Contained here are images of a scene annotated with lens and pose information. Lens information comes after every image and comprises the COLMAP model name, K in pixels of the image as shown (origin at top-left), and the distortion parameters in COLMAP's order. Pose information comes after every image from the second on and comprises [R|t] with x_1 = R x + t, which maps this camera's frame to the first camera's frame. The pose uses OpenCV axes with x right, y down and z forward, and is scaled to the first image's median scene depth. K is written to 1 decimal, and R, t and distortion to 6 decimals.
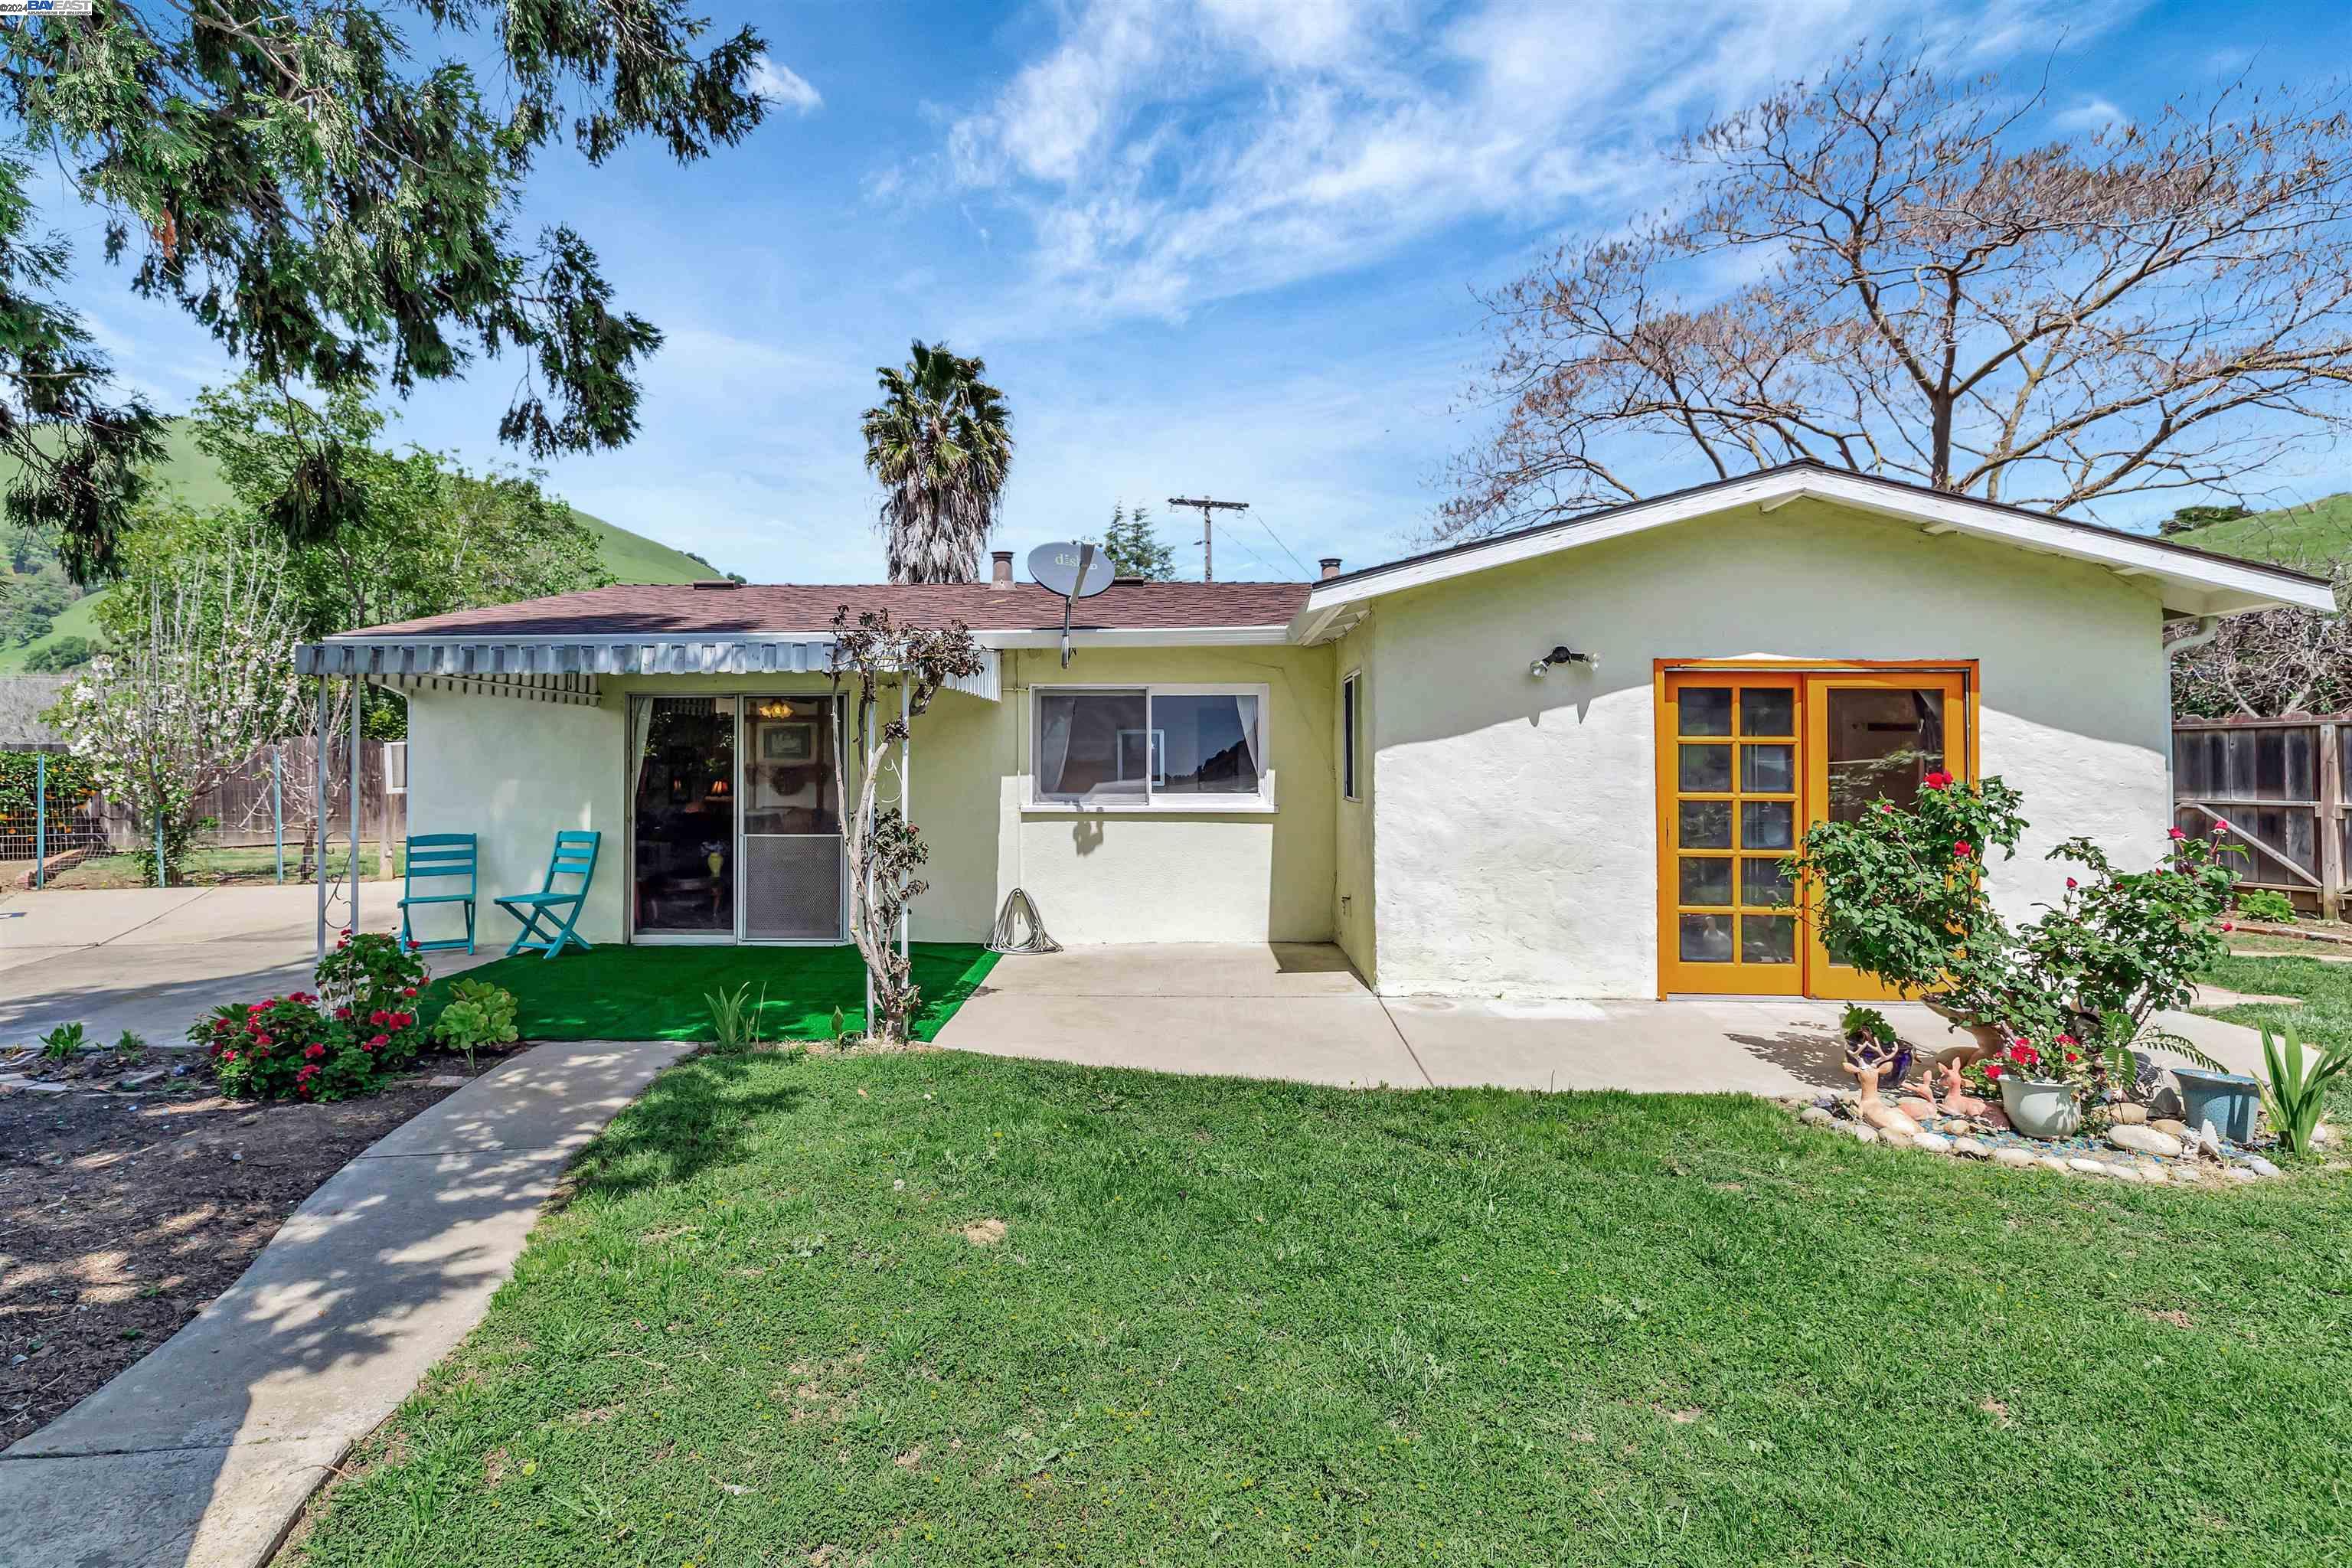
lens RADIAL K [[1104.3, 0, 1145.0], [0, 1104.3, 757.7], [0, 0, 1]] dist [0.011869, -0.005946]
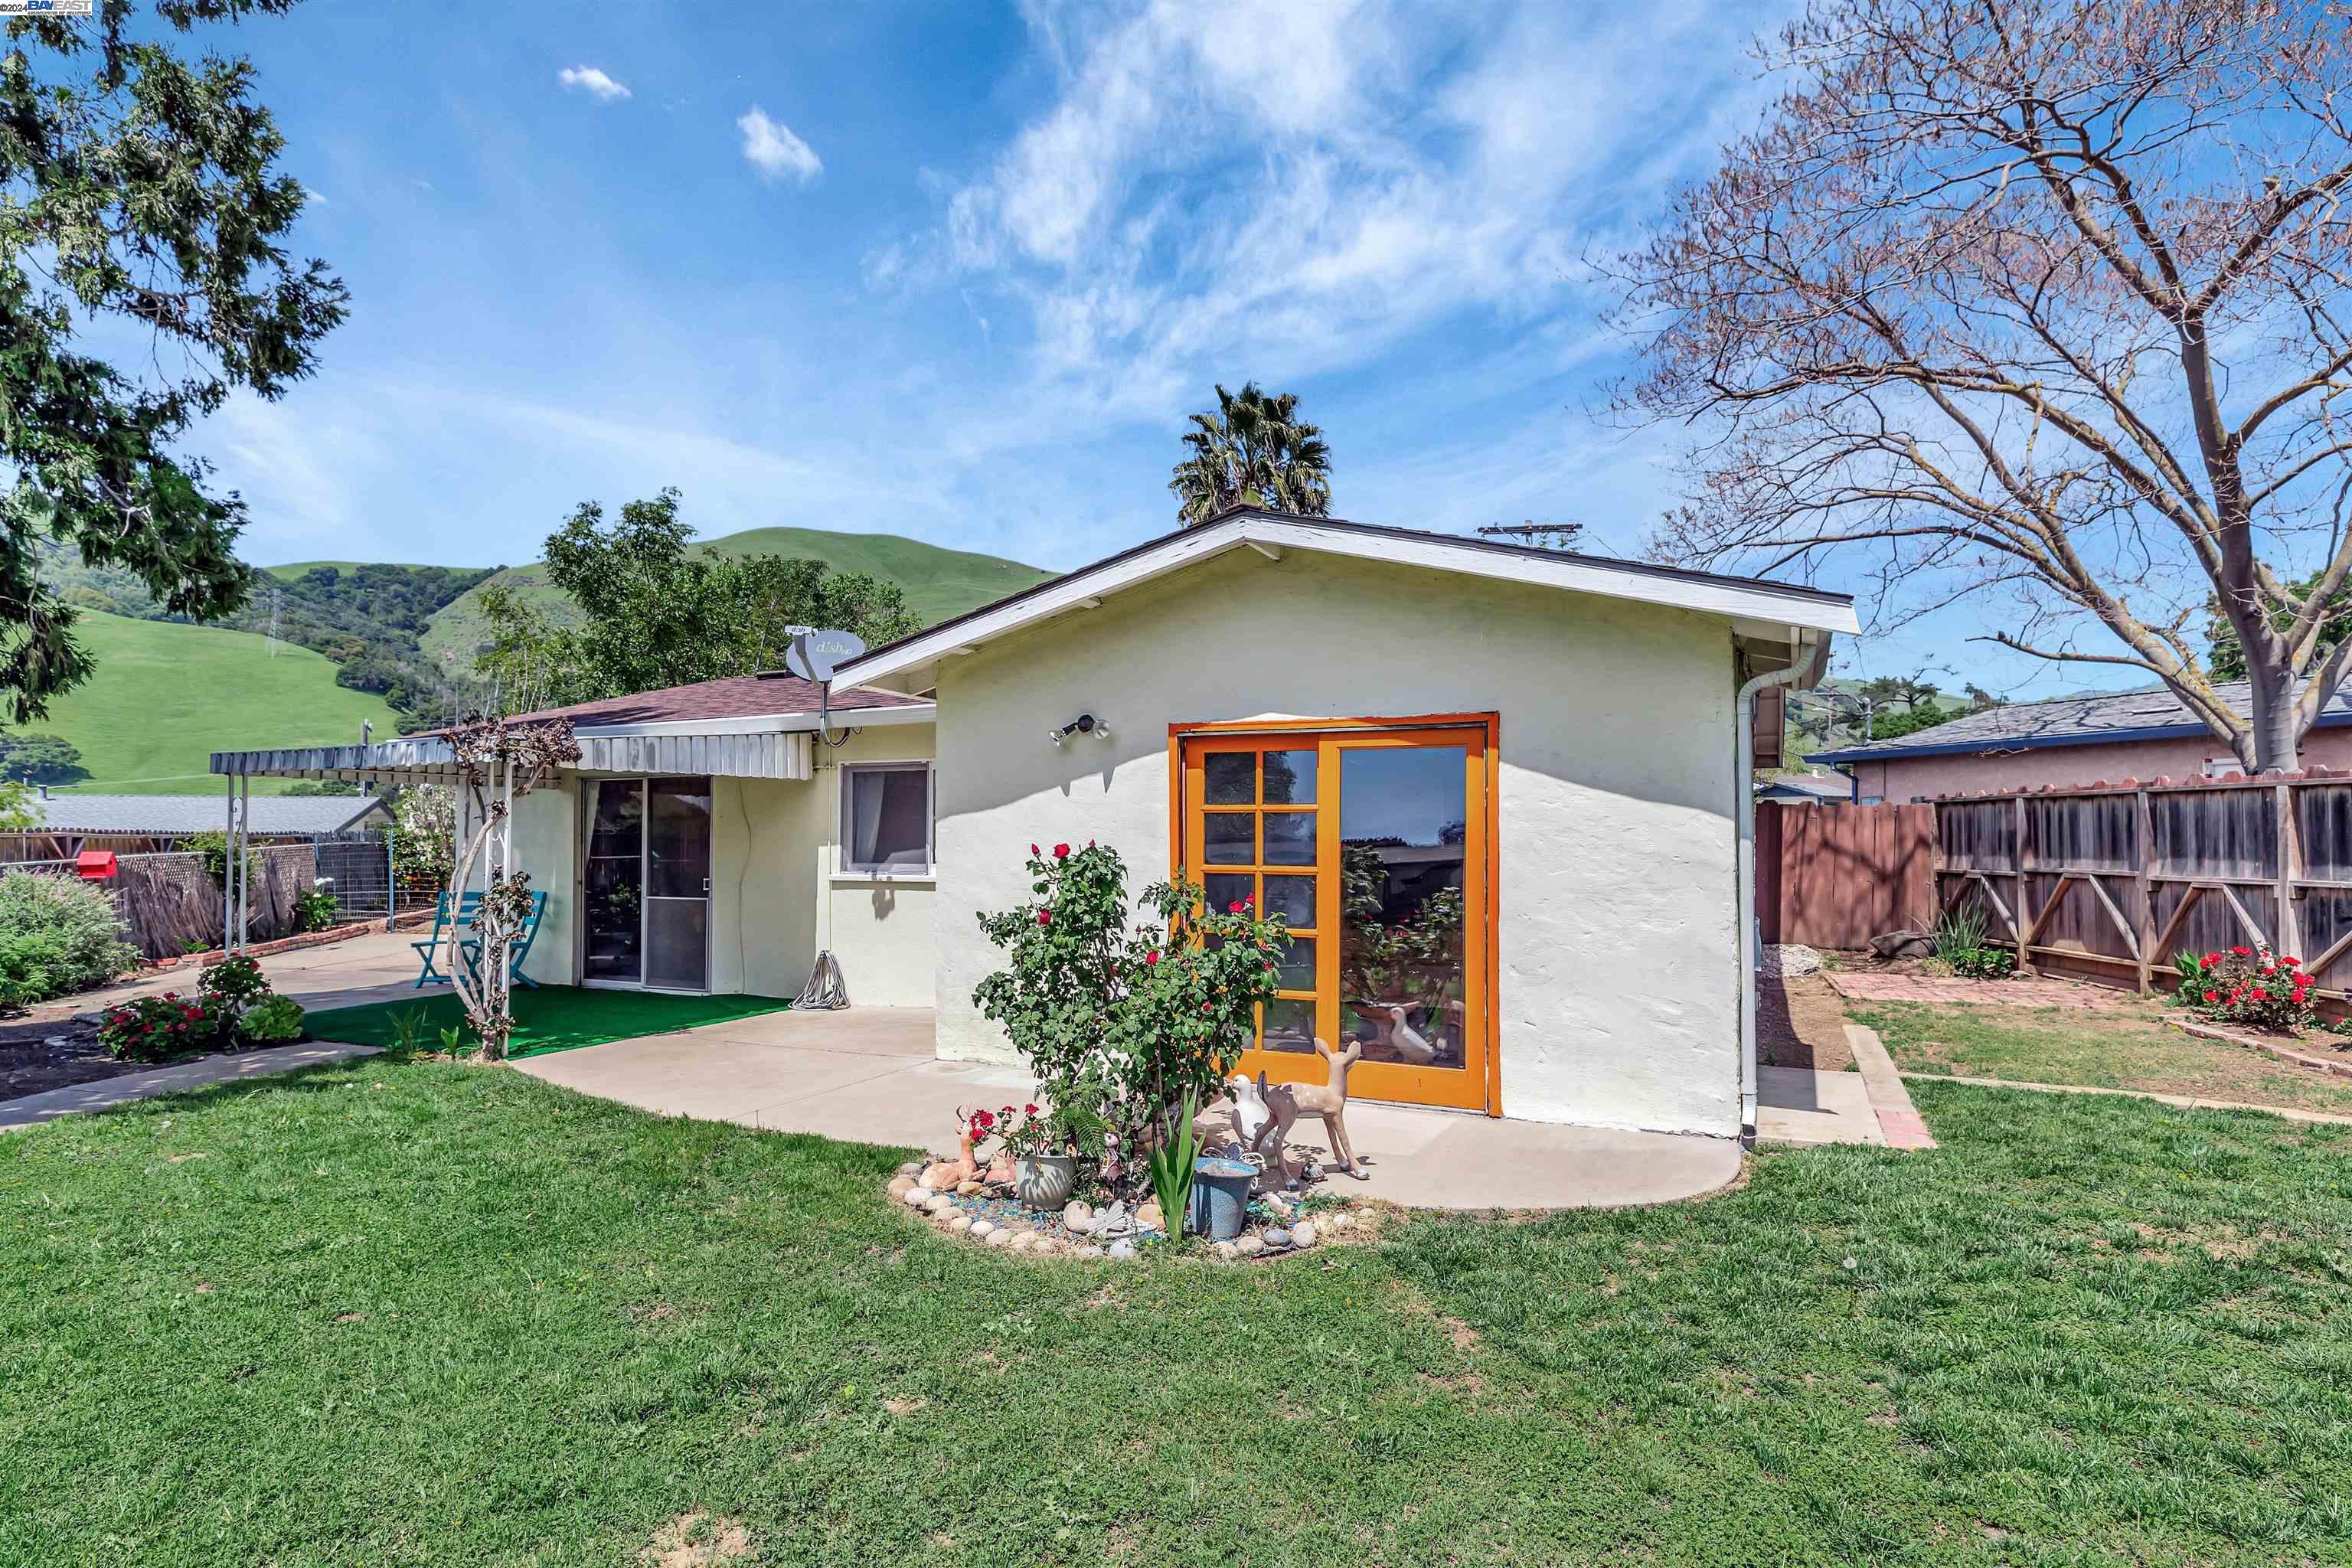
lens RADIAL K [[1270.6, 0, 1169.2], [0, 1270.6, 811.1], [0, 0, 1]] dist [0.010012, -0.003002]
pose [[0.912767, -0.009386, -0.408372, 0.701969], [0.002899, 0.999860, -0.016502, 0.003124], [0.408470, 0.013879, 0.912666, 0.000231]]
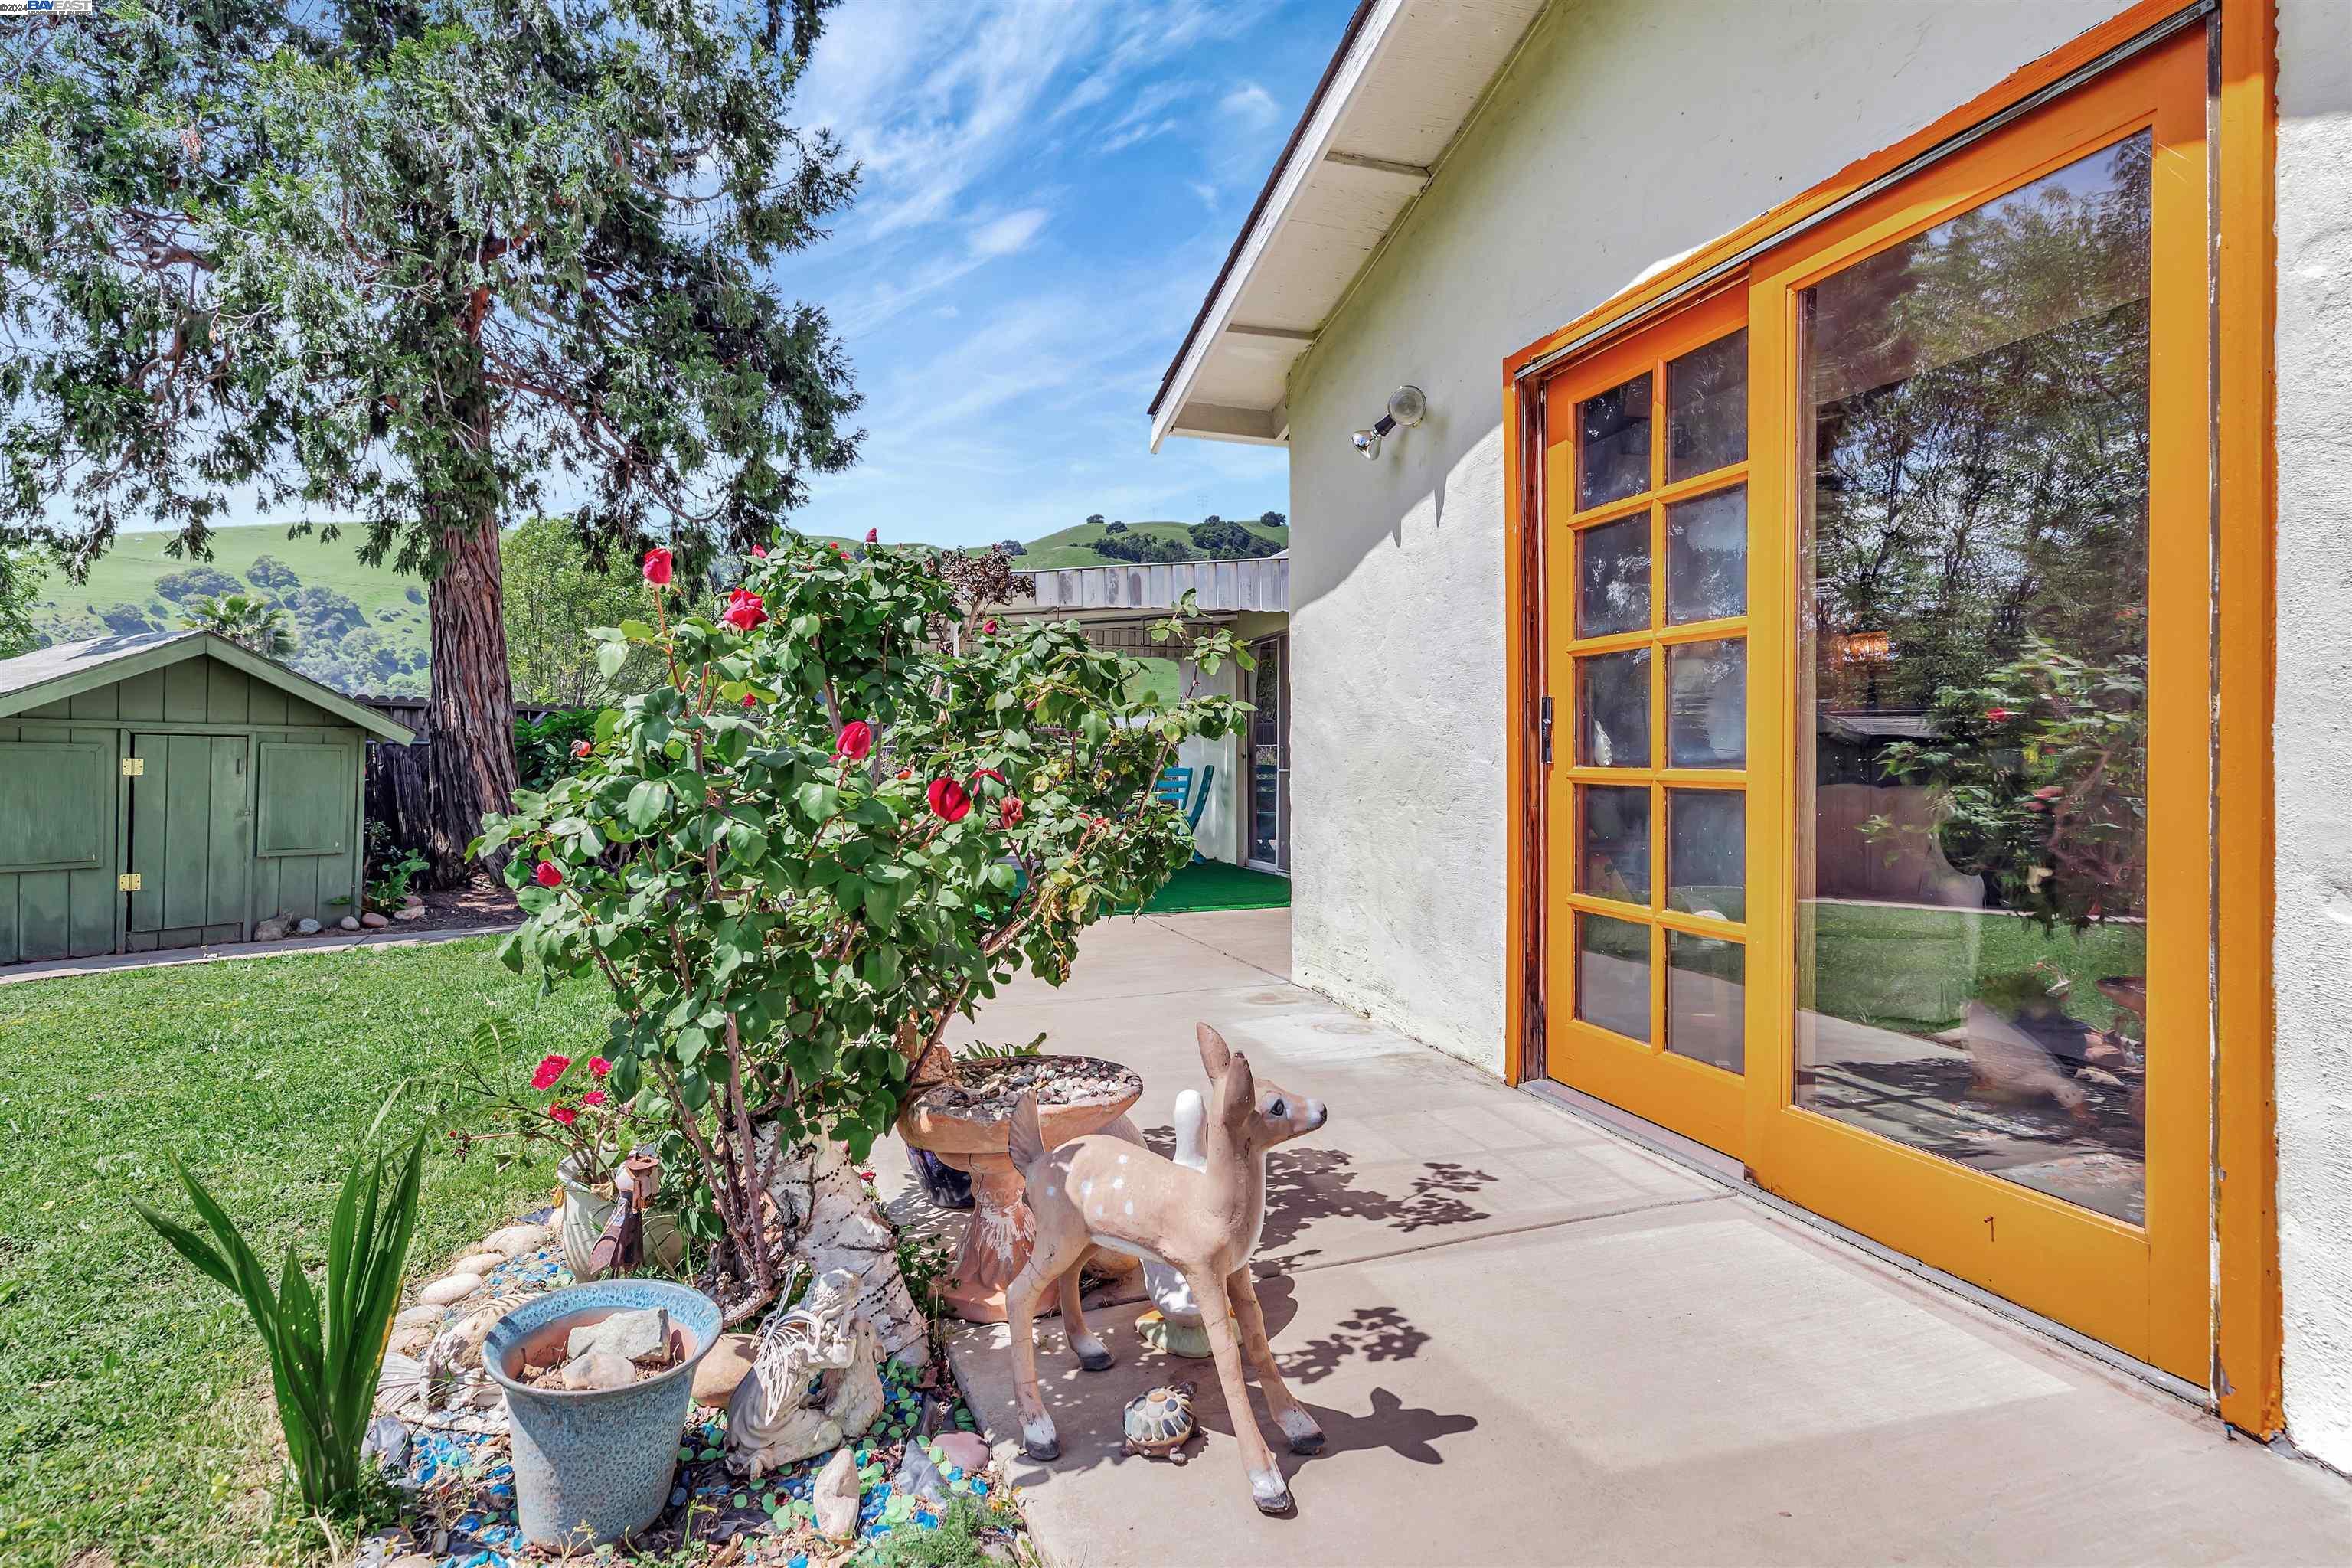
lens RADIAL K [[1212.2, 0, 1168.5], [0, 1212.2, 765.6], [0, 0, 1]] dist [-0.000358, -0.001519]
pose [[0.310294, -0.002189, -0.950638, 0.701025], [0.010603, 0.999943, 0.001159, 0.062292], [0.950582, -0.010439, 0.310299, 0.541185]]
